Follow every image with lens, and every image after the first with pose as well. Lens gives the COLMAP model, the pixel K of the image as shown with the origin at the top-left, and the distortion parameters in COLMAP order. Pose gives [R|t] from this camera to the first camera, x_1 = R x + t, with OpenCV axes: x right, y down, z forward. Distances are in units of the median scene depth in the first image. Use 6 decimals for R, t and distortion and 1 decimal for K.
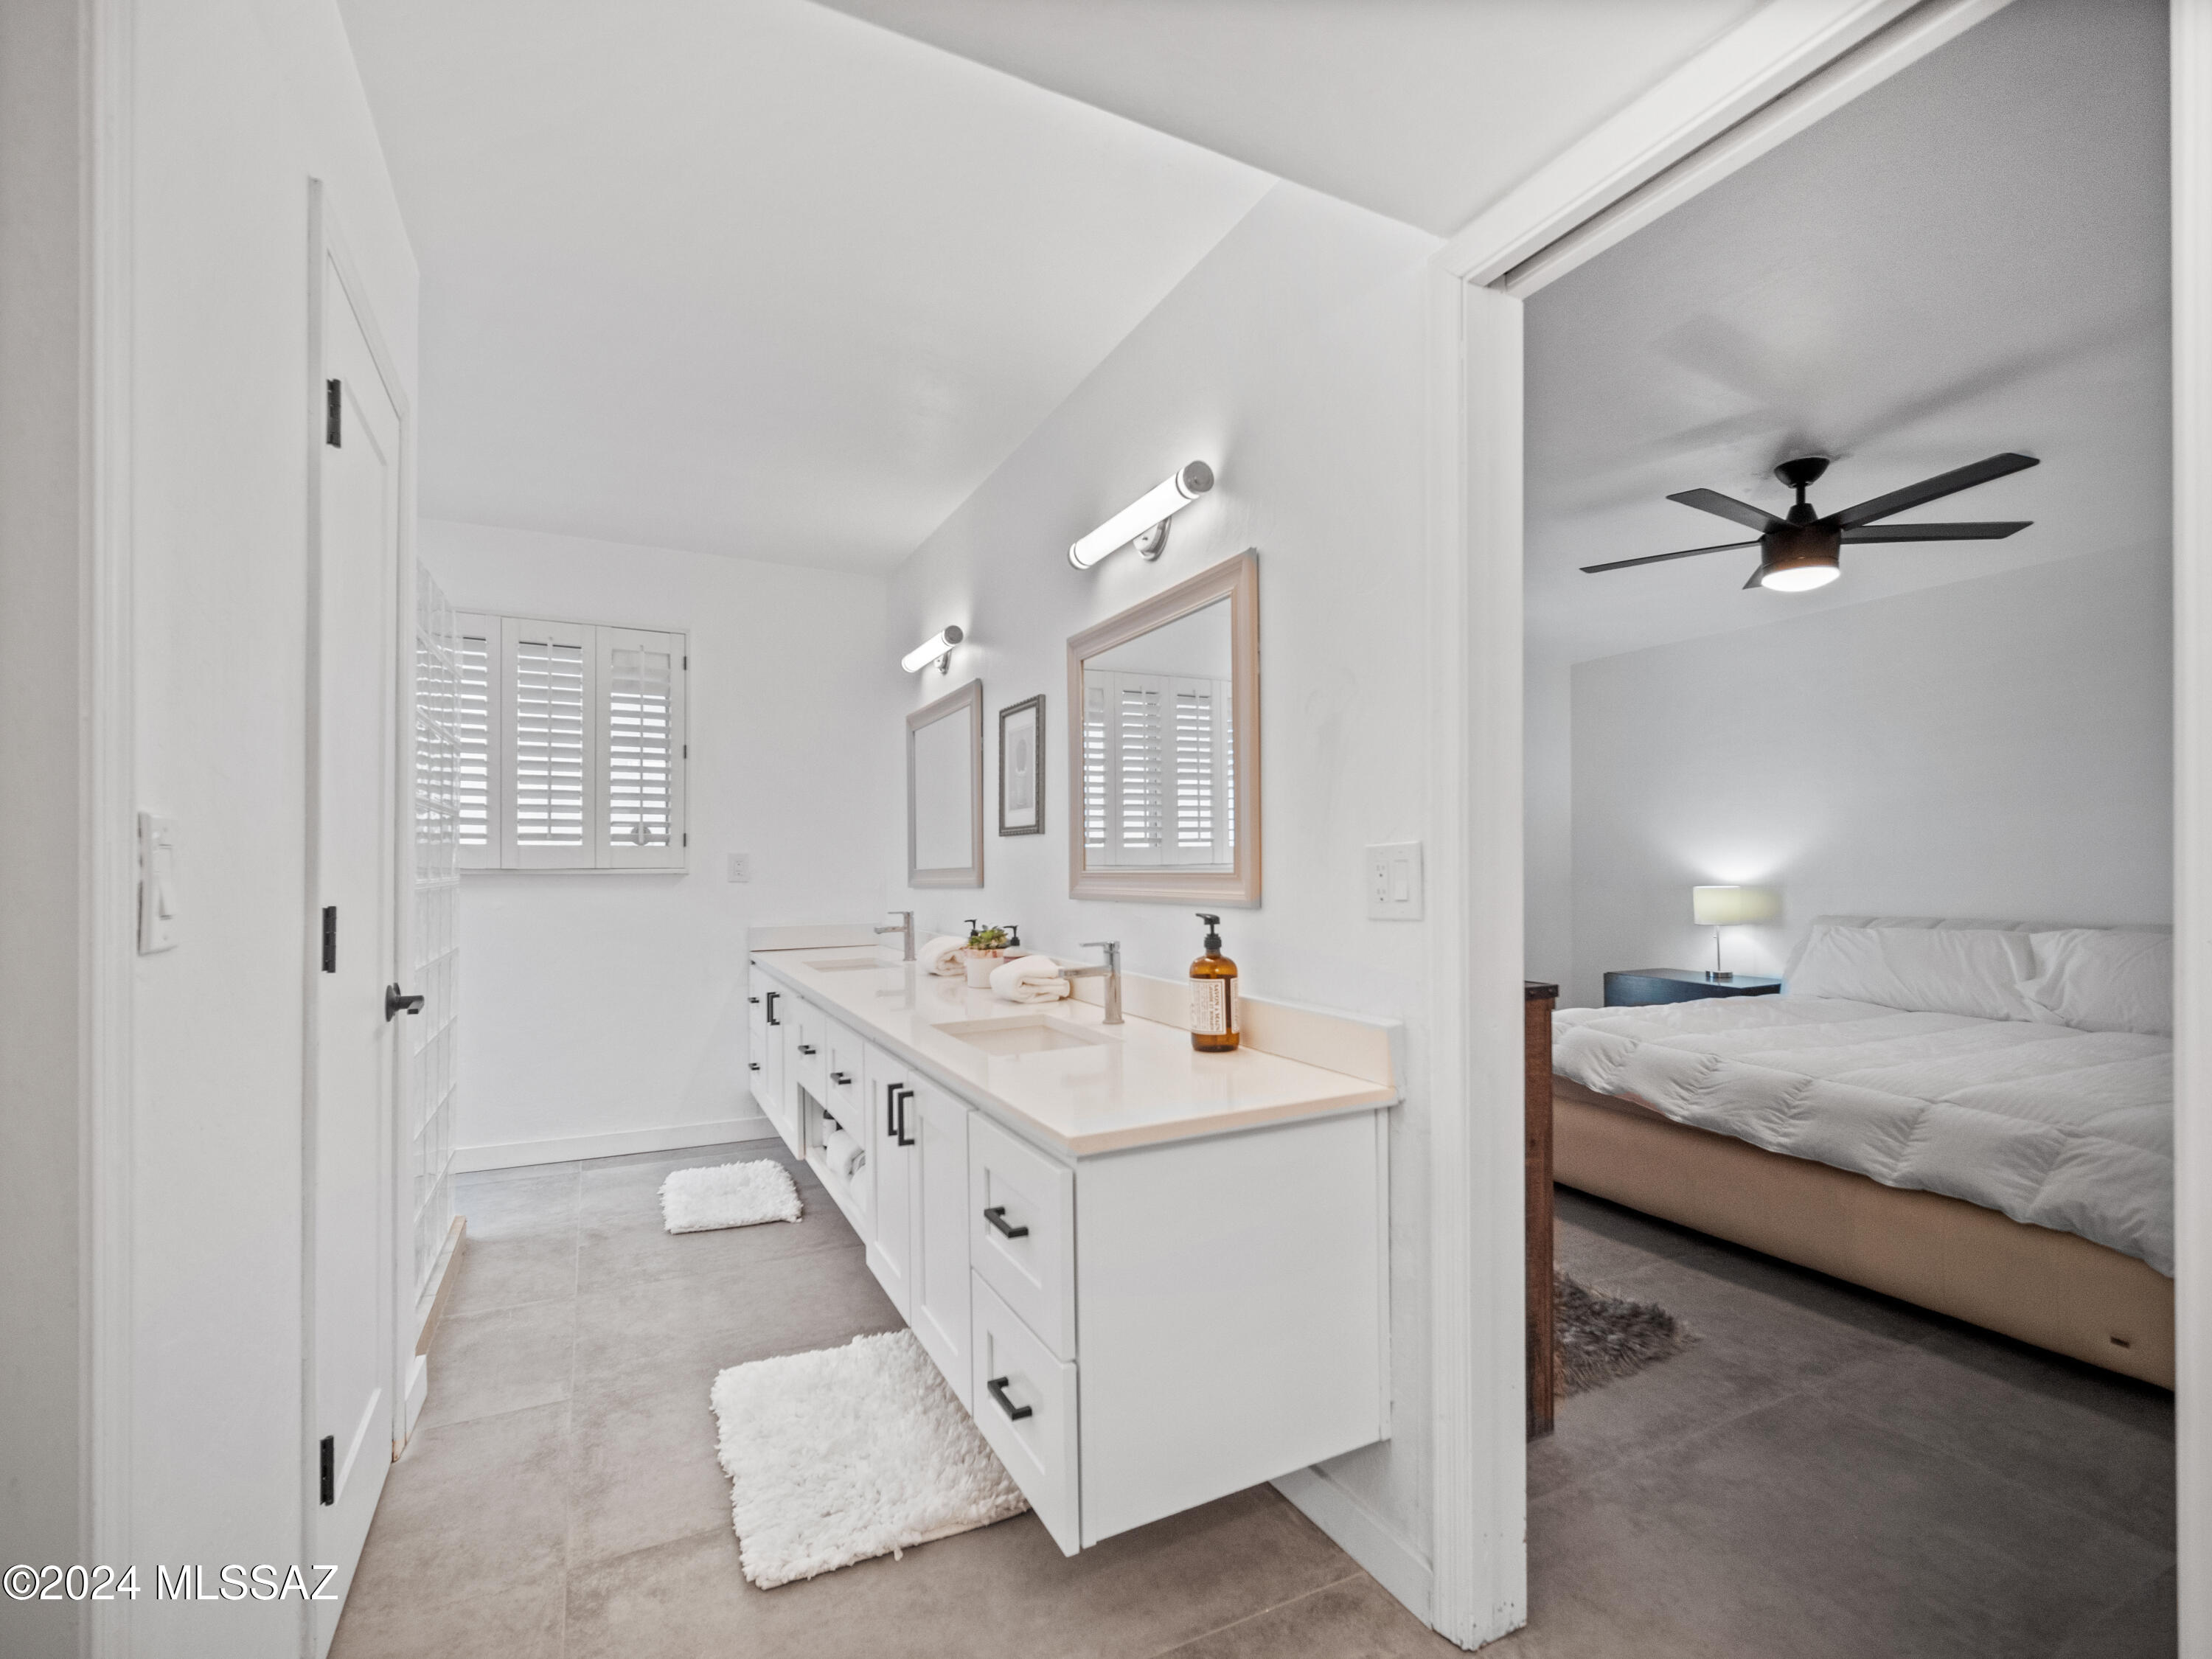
lens RADIAL K [[1005.8, 0, 1106.0], [0, 1005.8, 829.5], [0, 0, 1]] dist [-0.001605, -0.000153]
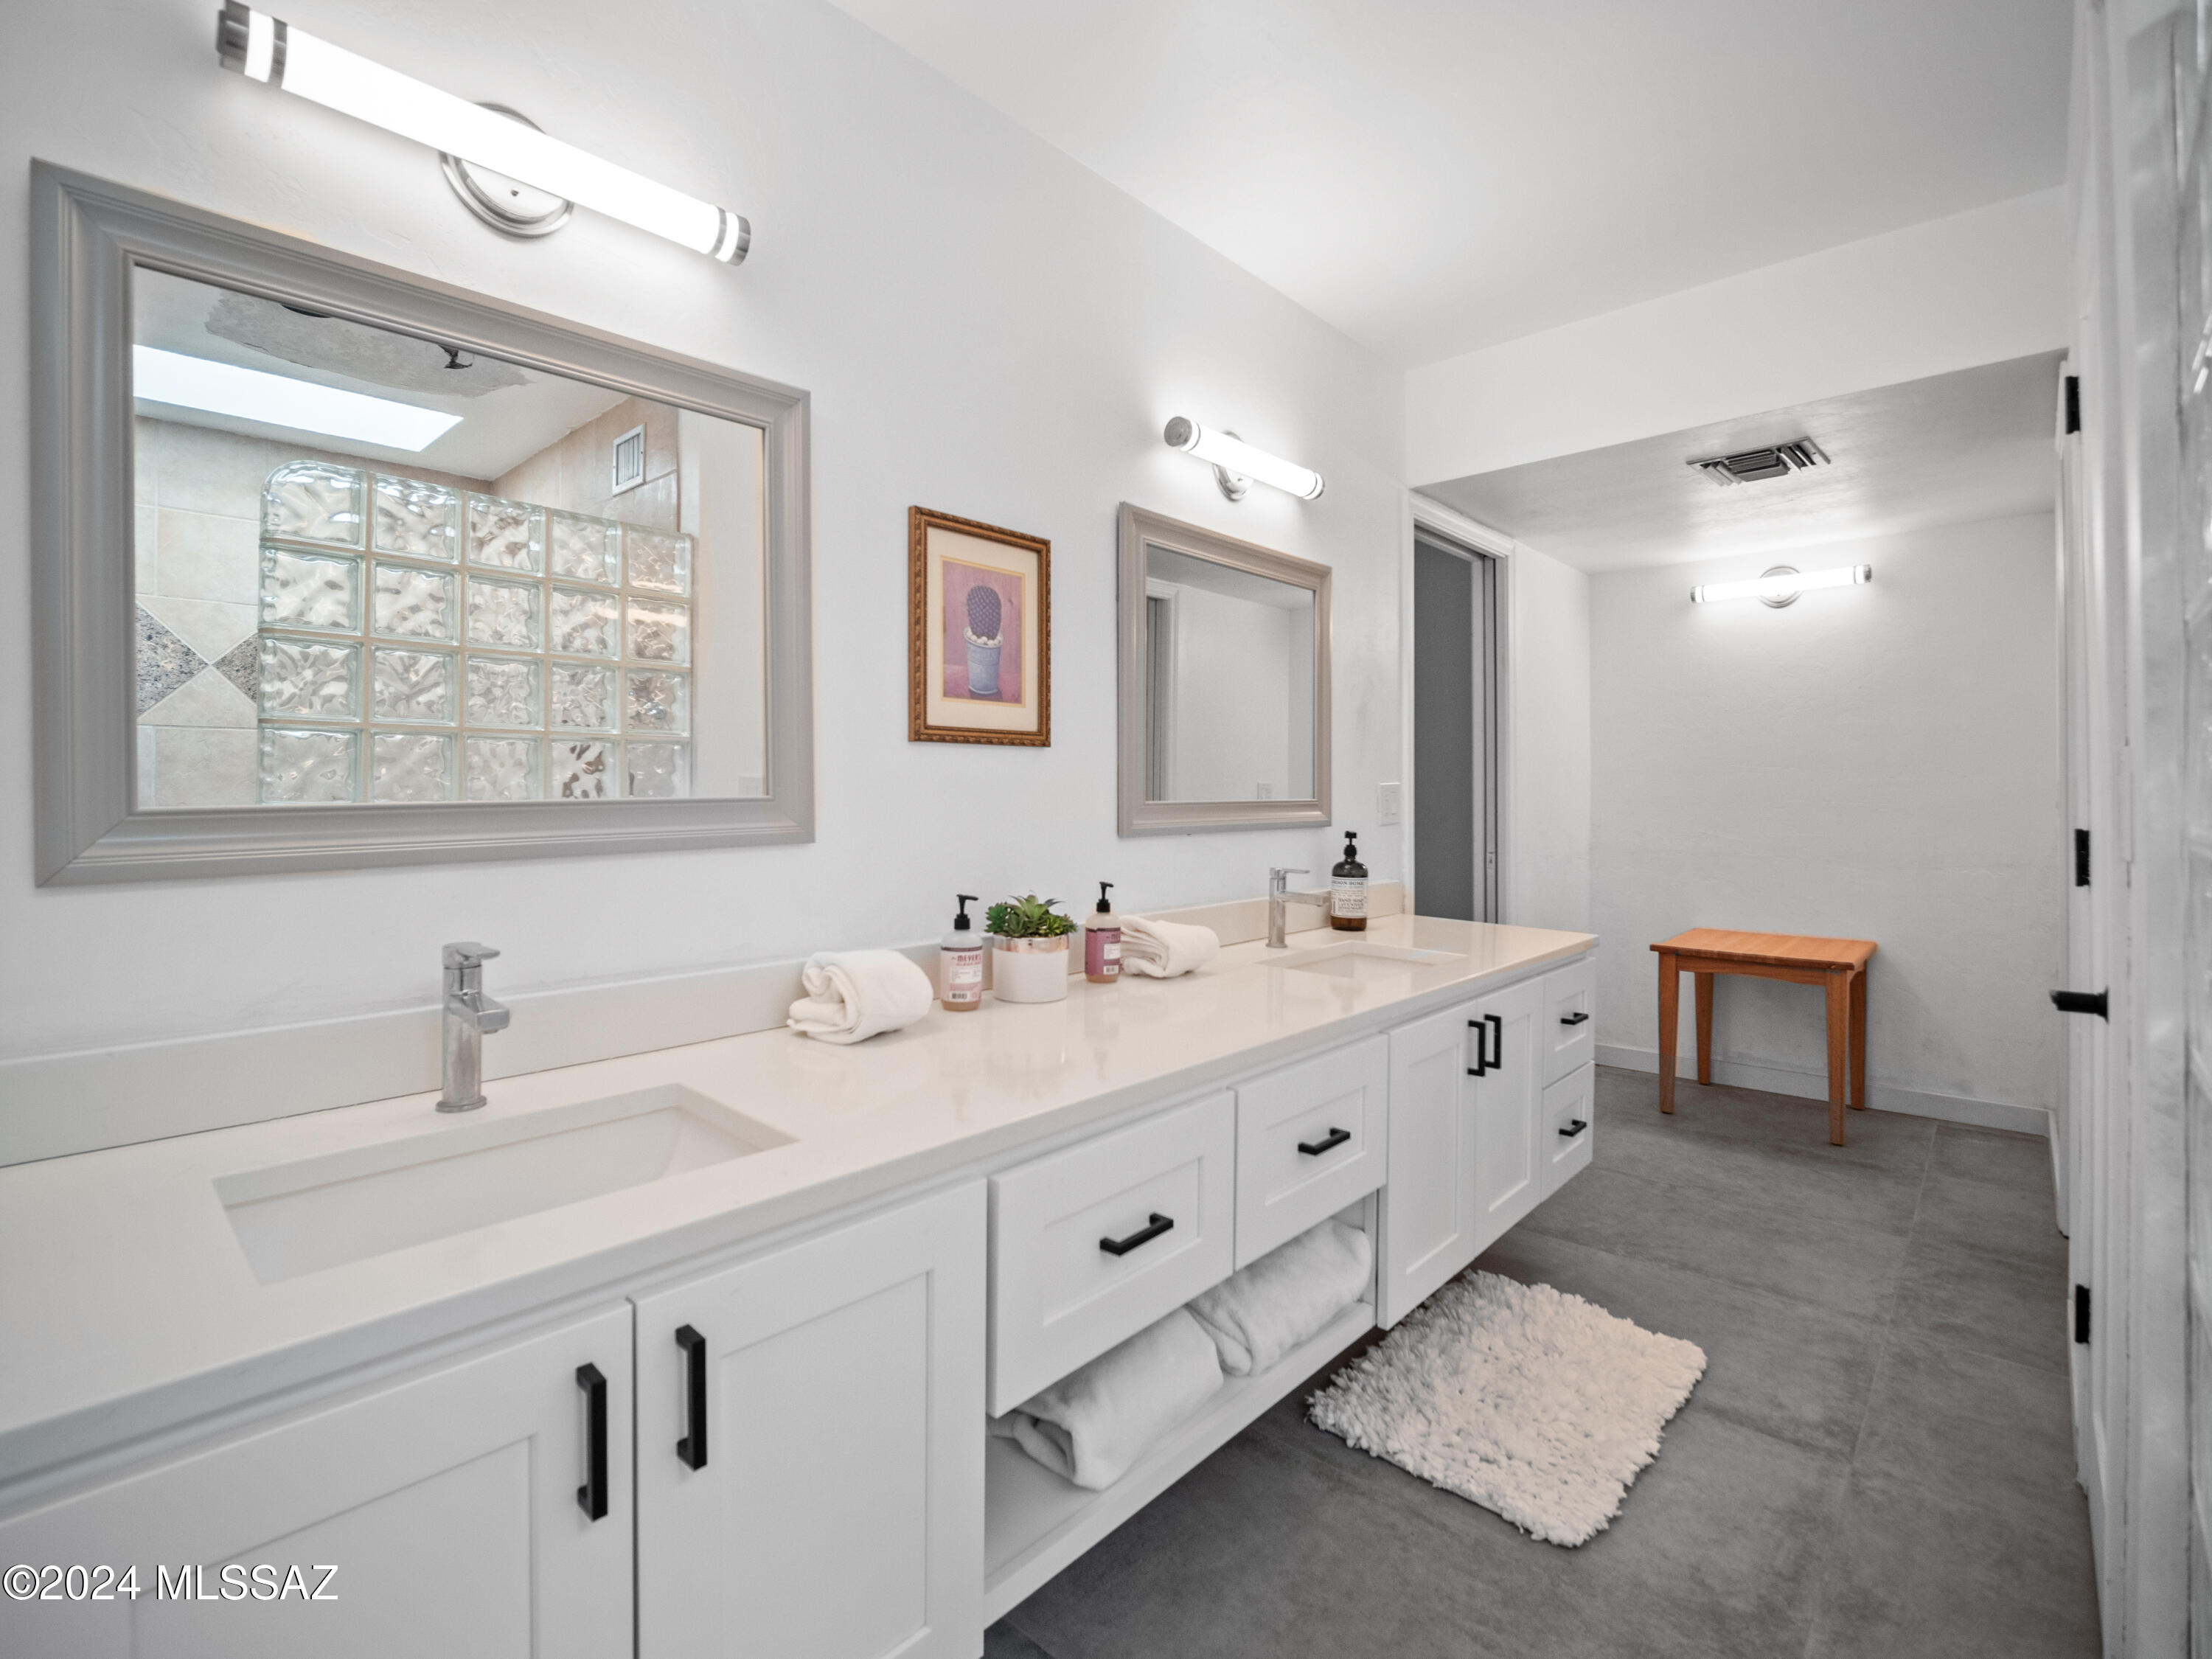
lens RADIAL K [[1005.8, 0, 1106.0], [0, 1005.8, 829.5], [0, 0, 1]] dist [-0.001605, -0.000153]
pose [[-0.345946, -0.042448, 0.937294, -1.048433], [-0.037892, 0.998793, 0.031248, 0.055110], [-0.937489, -0.024706, -0.347137, 1.810352]]
